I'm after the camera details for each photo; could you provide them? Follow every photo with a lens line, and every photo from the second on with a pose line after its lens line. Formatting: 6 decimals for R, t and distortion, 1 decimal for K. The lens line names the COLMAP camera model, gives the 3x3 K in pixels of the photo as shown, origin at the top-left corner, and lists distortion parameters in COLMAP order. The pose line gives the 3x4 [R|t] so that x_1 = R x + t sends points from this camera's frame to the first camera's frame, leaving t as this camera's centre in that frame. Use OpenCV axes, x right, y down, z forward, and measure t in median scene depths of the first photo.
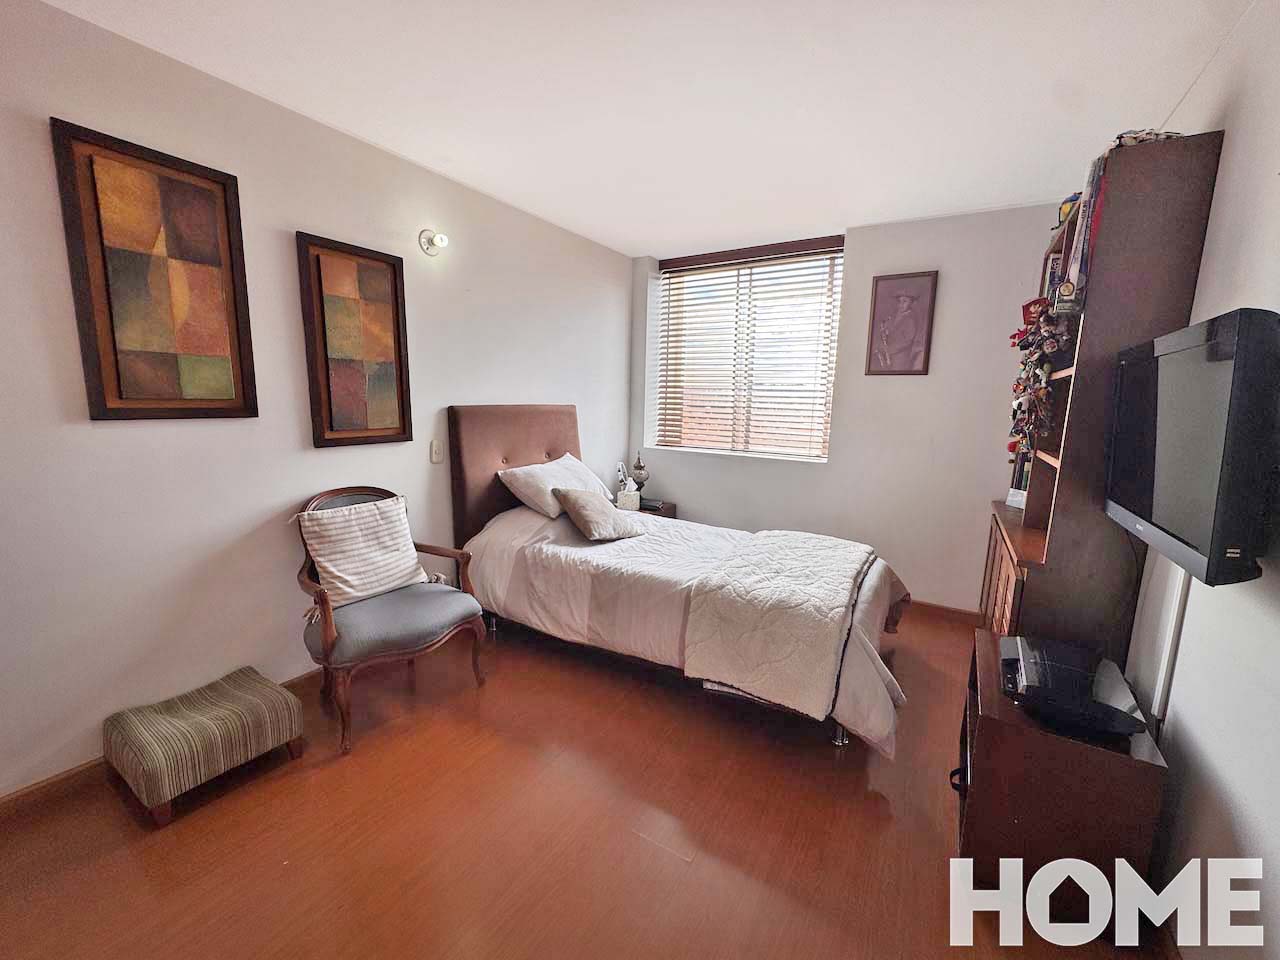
lens RADIAL K [[511.7, 0, 638.5], [0, 511.7, 478.6], [0, 0, 1]] dist [-0.002028, 0.000060]
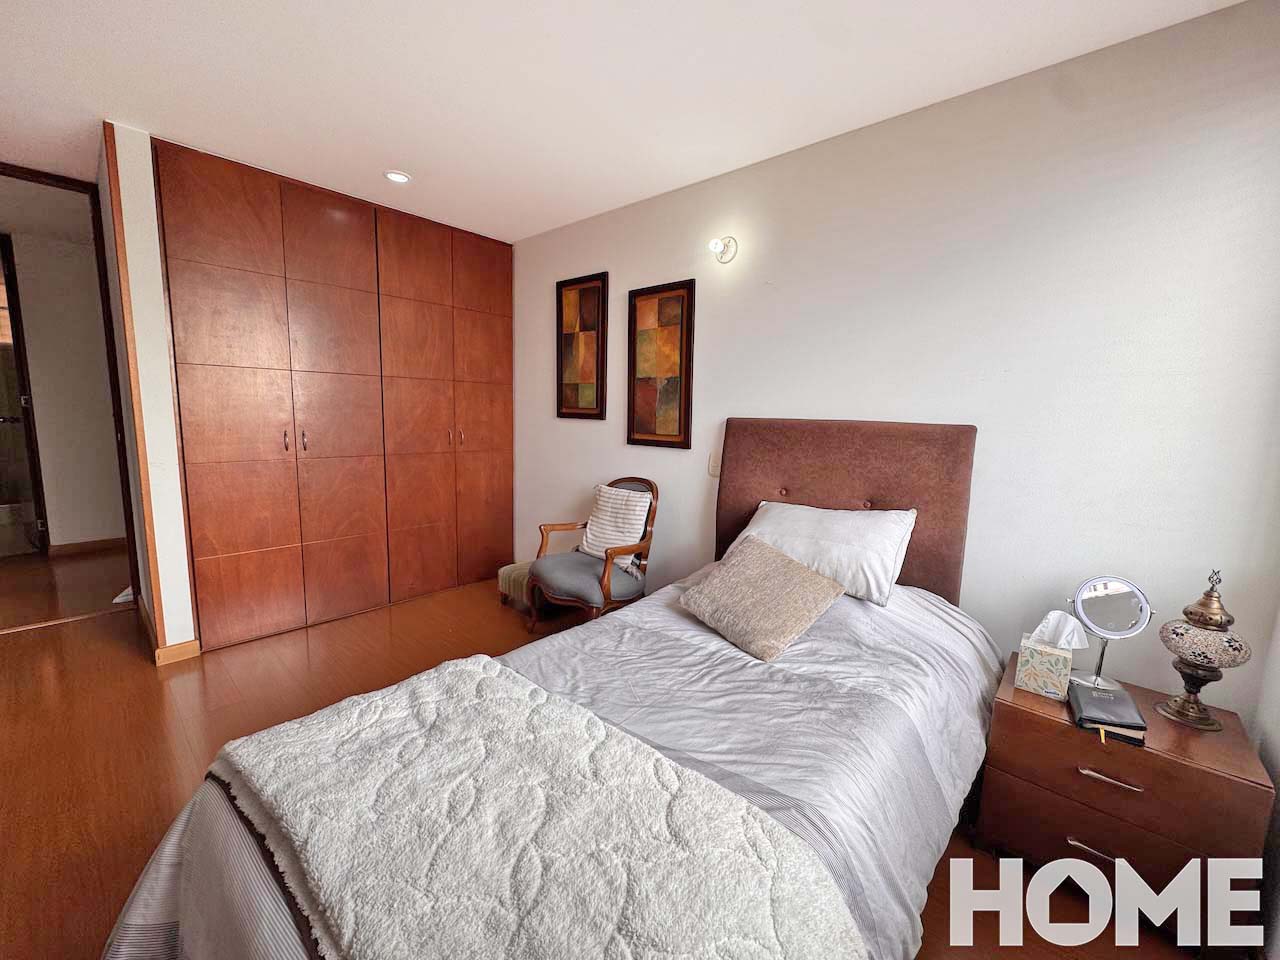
lens RADIAL K [[511.7, 0, 638.5], [0, 511.7, 478.6], [0, 0, 1]] dist [-0.002028, 0.000060]
pose [[-0.176480, 0.106596, -0.978515, 0.711000], [-0.184858, 0.972840, 0.139317, -0.164670], [0.966790, 0.205473, -0.151982, 1.239079]]
